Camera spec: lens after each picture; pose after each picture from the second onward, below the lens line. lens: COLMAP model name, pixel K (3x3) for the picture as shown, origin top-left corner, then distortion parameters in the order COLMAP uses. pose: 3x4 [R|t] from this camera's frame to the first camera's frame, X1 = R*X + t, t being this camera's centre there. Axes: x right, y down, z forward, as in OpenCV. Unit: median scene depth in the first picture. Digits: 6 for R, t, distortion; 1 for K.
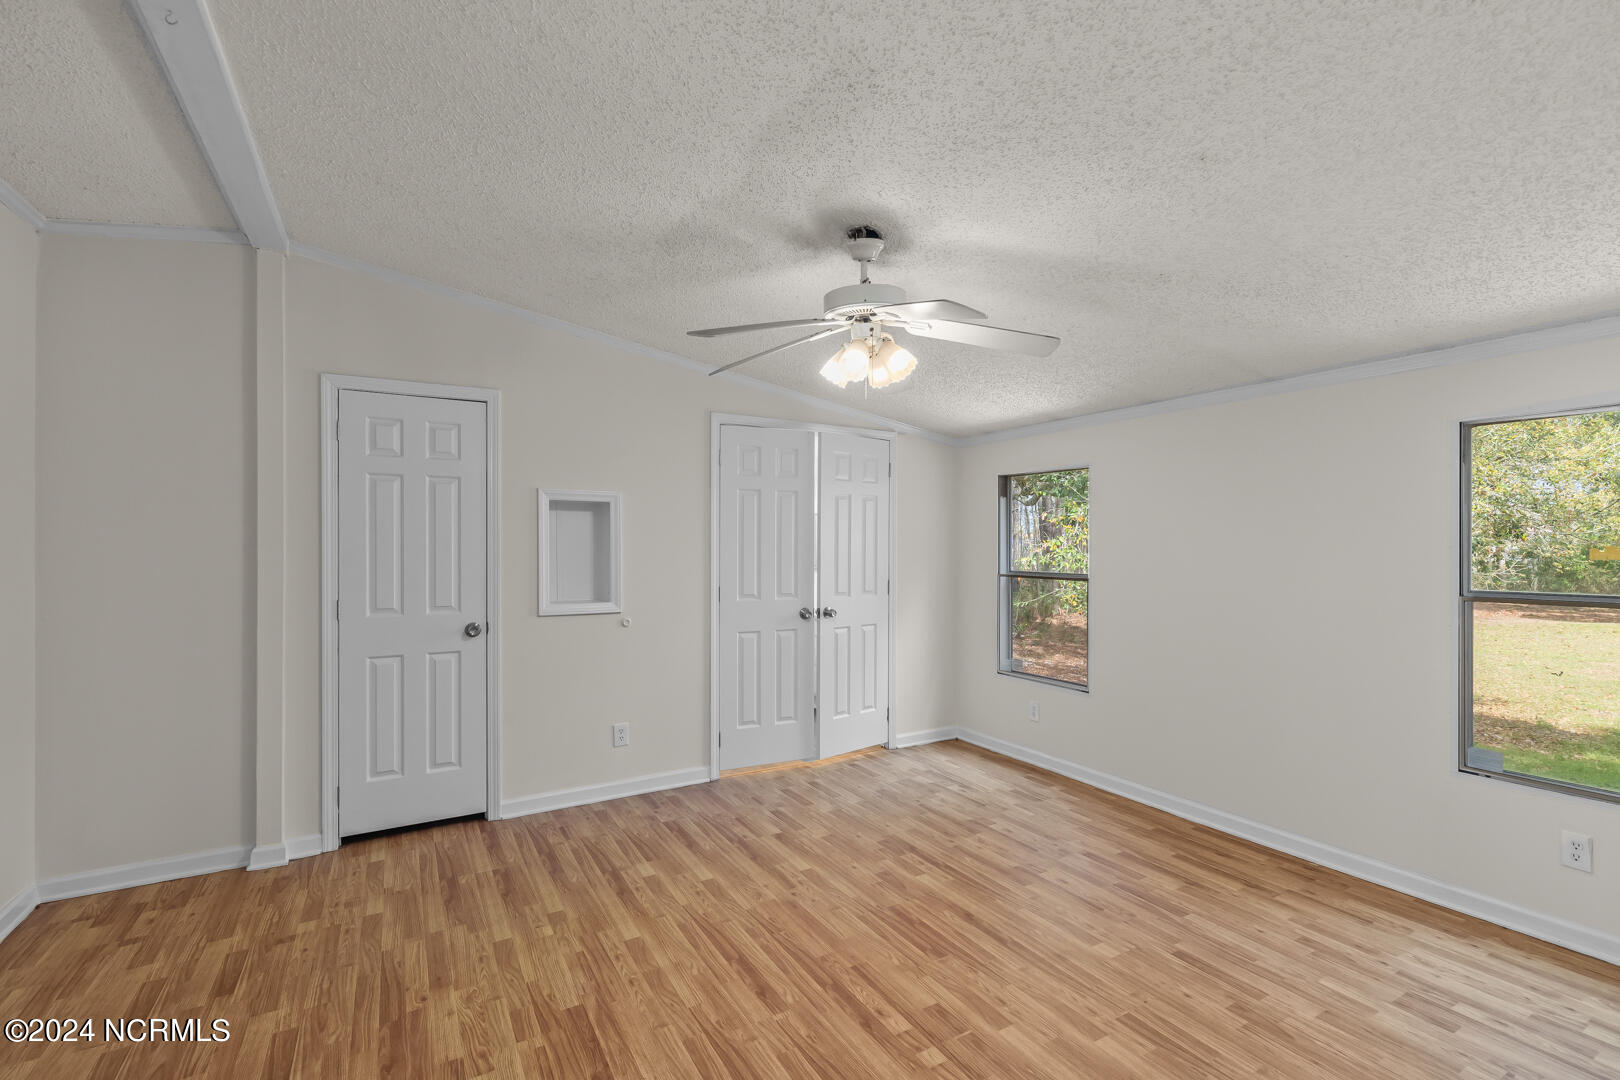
lens RADIAL K [[741.6, 0, 809.9], [0, 741.6, 545.9], [0, 0, 1]] dist [0.012220, -0.003047]
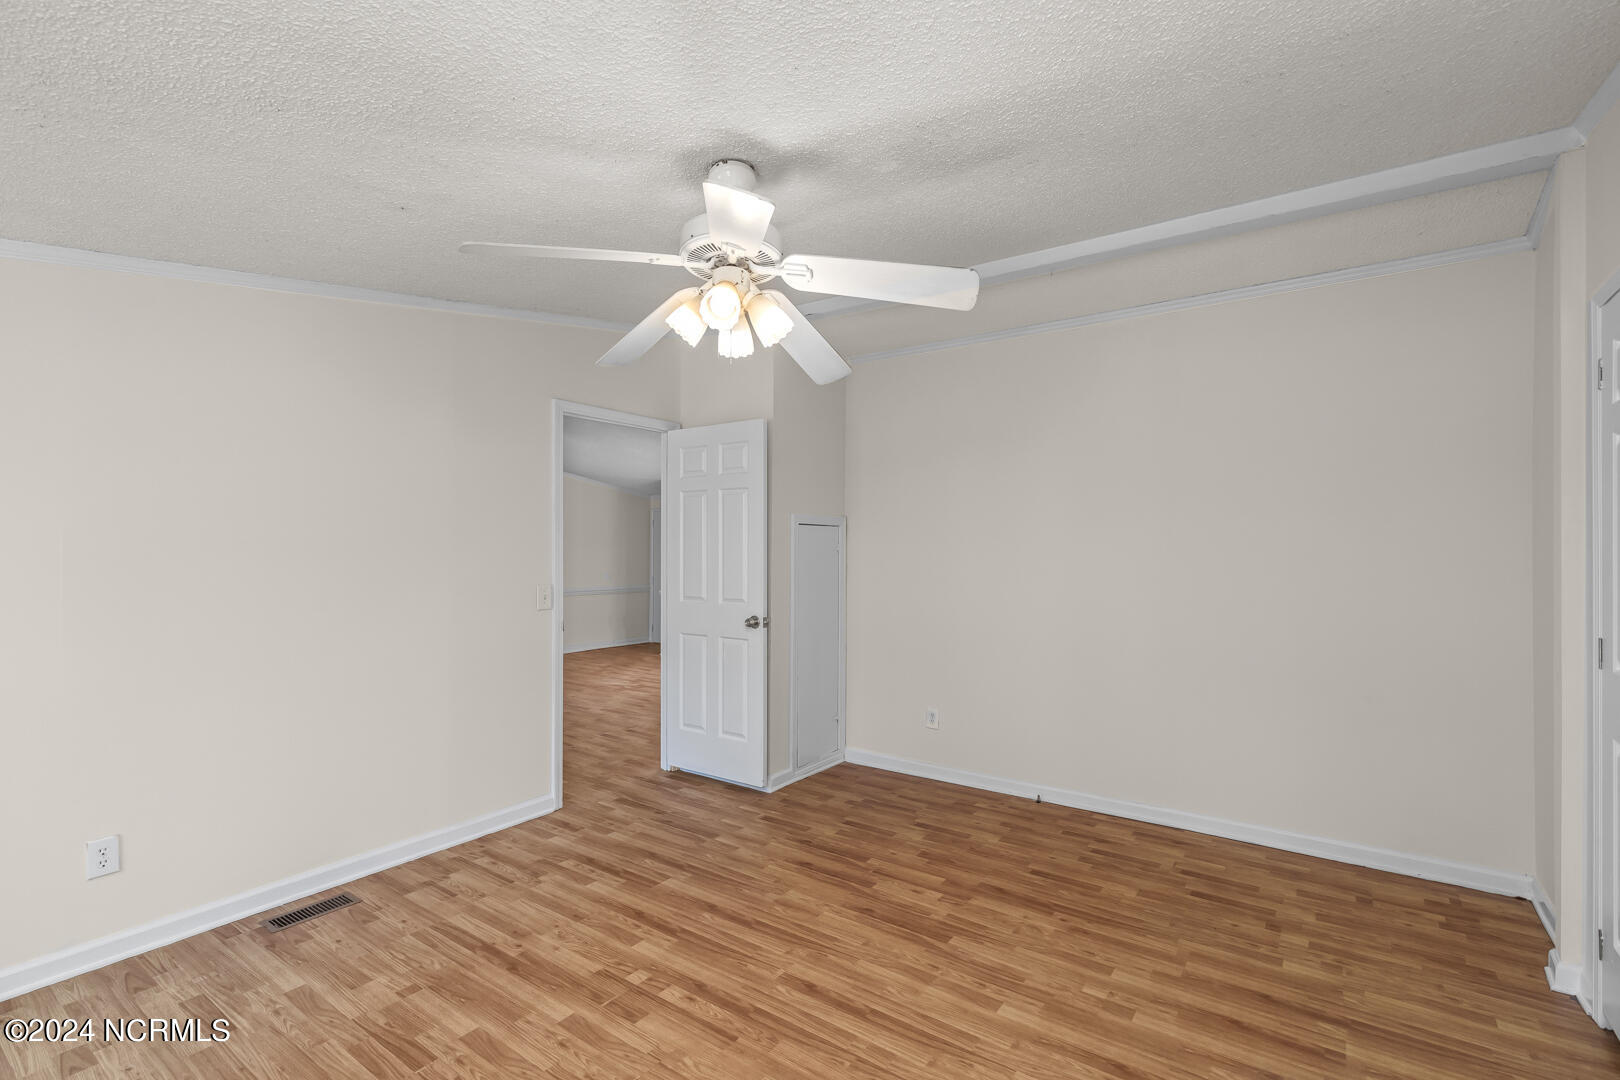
lens RADIAL K [[741.6, 0, 811.1], [0, 741.6, 545.1], [0, 0, 1]] dist [0.012220, -0.003047]
pose [[-0.913861, -0.006747, -0.405970, 0.316668], [-0.002948, 0.999946, -0.009983, 0.010692], [0.406016, -0.007926, -0.913832, 1.751992]]
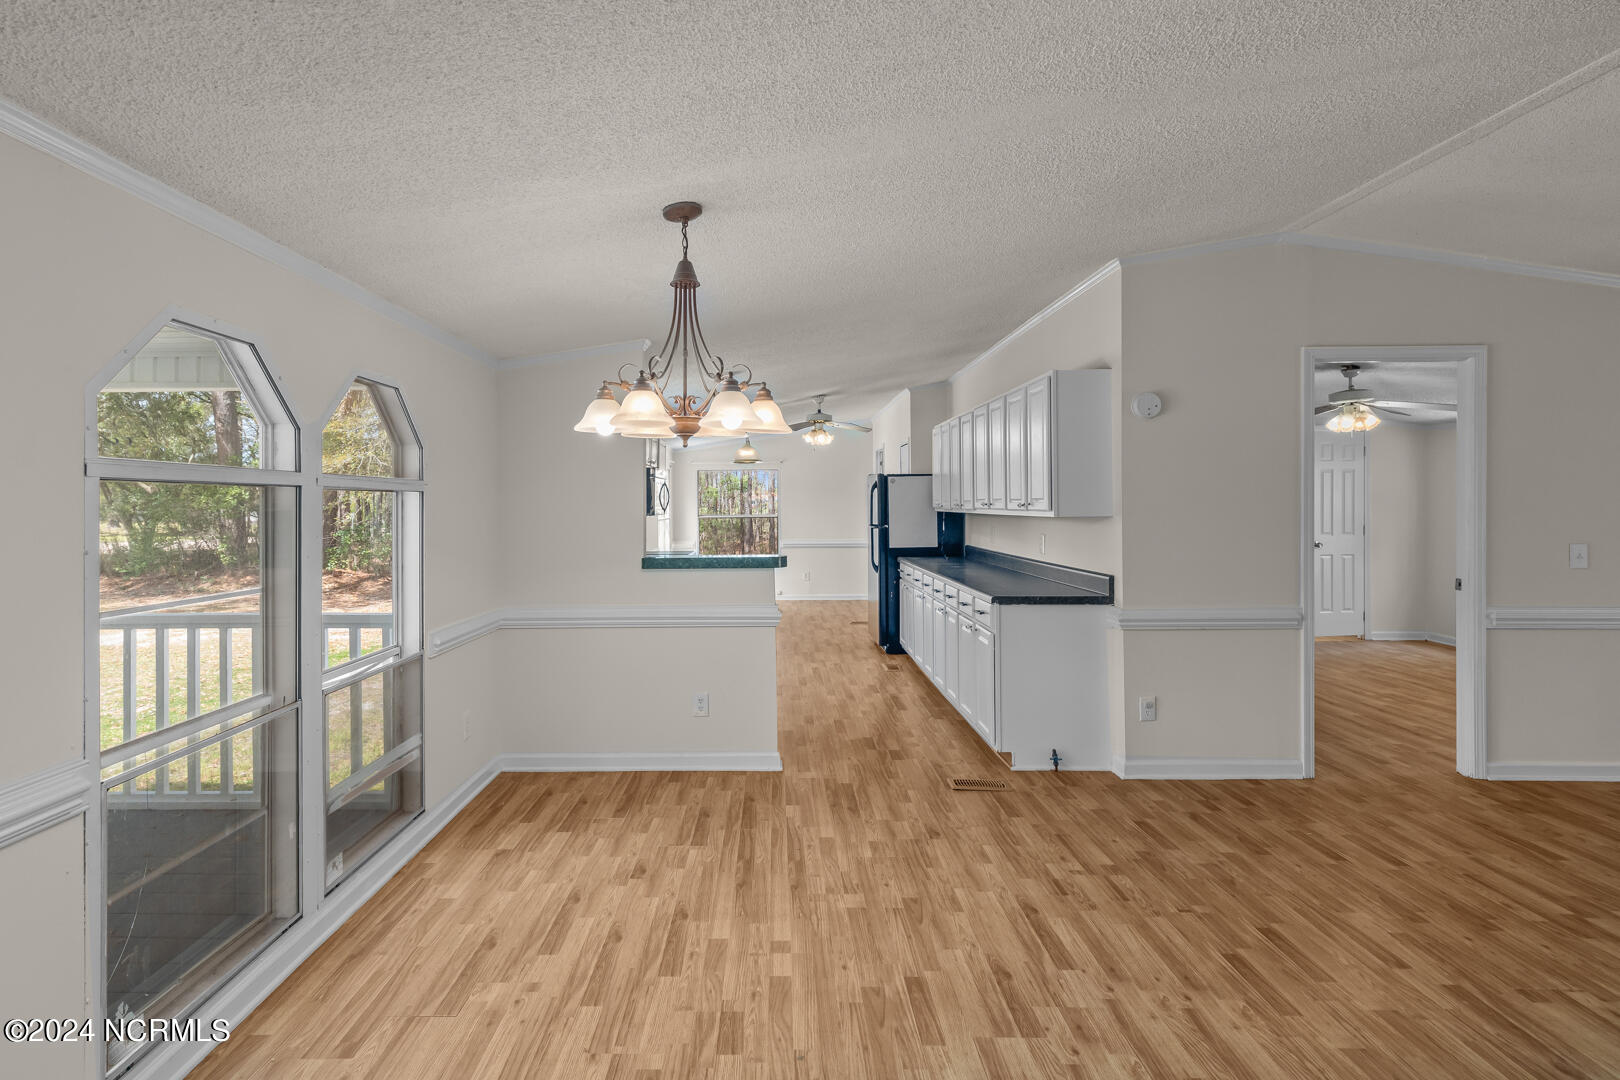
lens RADIAL K [[795.2, 0, 746.9], [0, 795.2, 503.2], [0, 0, 1]] dist [0.008371, -0.003145]
pose [[0.852527, -0.004251, -0.522666, -0.231157], [0.006441, 0.999976, 0.002372, -0.021770], [0.522644, -0.005389, 0.852534, -2.083872]]
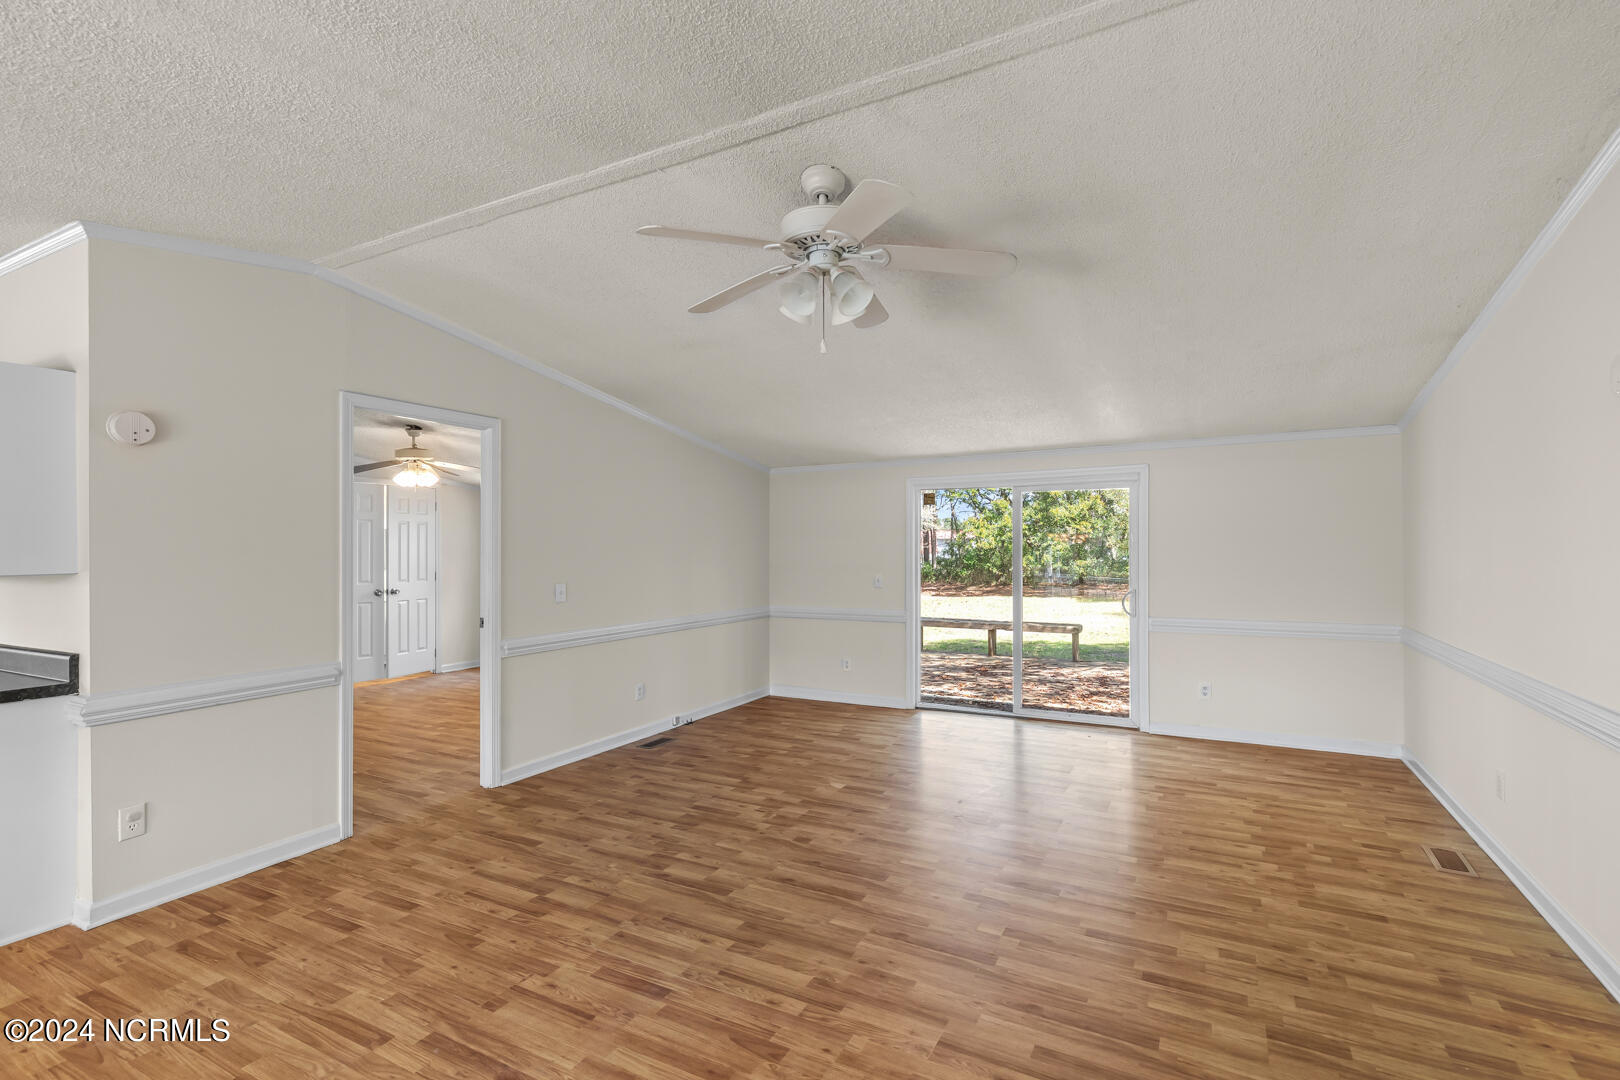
lens RADIAL K [[741.6, 0, 827.1], [0, 741.6, 546.1], [0, 0, 1]] dist [0.012220, -0.003047]
pose [[0.845220, -0.005275, 0.534392, -0.089886], [0.005457, 0.999984, 0.001241, -0.021502], [-0.534390, 0.001867, 0.845236, -1.848895]]
